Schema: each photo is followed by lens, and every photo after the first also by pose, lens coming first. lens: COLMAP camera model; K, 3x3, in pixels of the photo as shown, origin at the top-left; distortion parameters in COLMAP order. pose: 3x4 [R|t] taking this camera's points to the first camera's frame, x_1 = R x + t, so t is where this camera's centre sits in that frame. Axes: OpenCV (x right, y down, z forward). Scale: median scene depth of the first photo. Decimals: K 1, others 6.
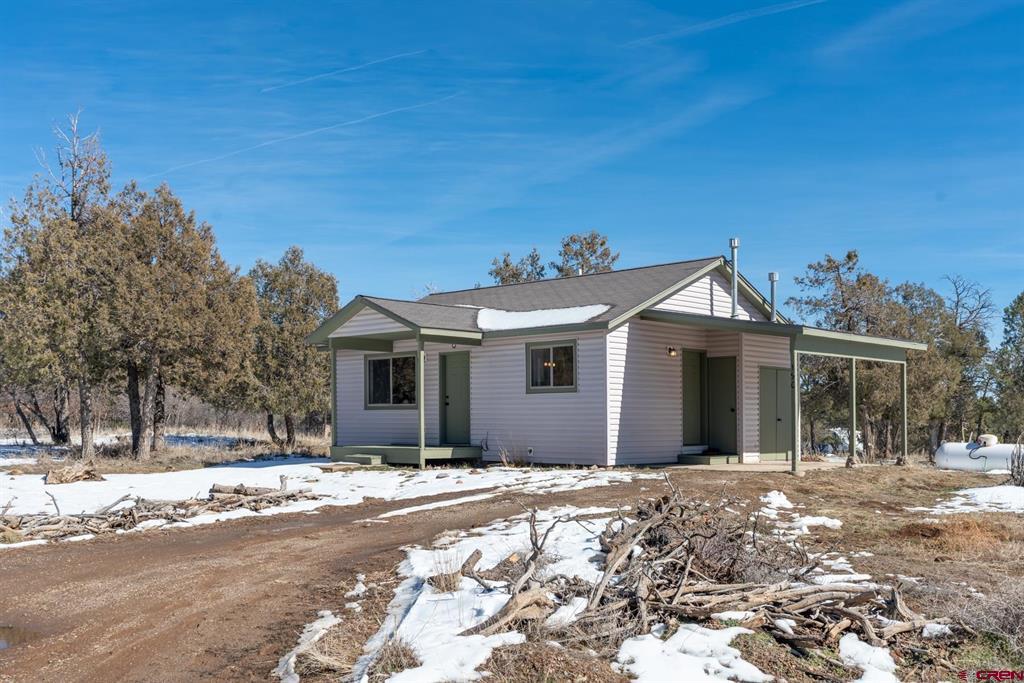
lens RADIAL K [[1044.3, 0, 512.0], [0, 1044.3, 341.5], [0, 0, 1]] dist [0.004732, 0.008690]
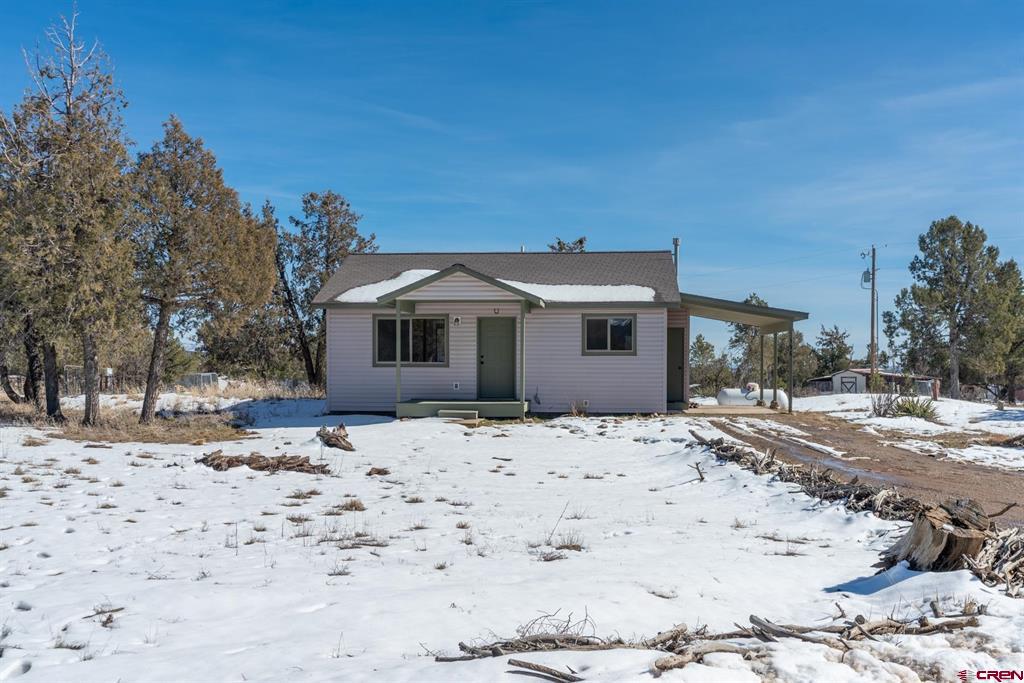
lens RADIAL K [[1044.3, 0, 512.0], [0, 1044.3, 341.5], [0, 0, 1]] dist [0.004732, 0.008690]
pose [[0.761174, 0.012250, 0.648432, -0.812370], [-0.051374, 0.997819, 0.041455, -0.012158], [-0.646509, -0.064867, 0.760143, 0.130985]]
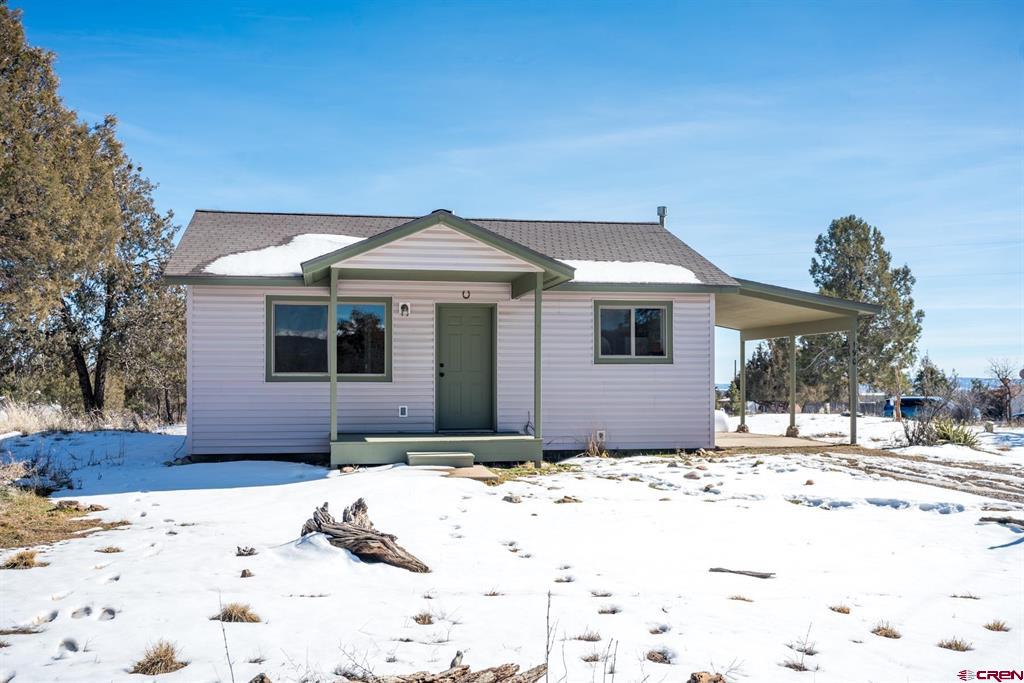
lens RADIAL K [[1016.3, 0, 512.0], [0, 1016.3, 341.5], [0, 0, 1]] dist [0.005799, 0.003781]
pose [[0.564908, 0.030363, 0.824595, -0.651176], [-0.063438, 0.997963, 0.006713, 0.030846], [-0.822712, -0.056103, 0.565683, 0.596914]]
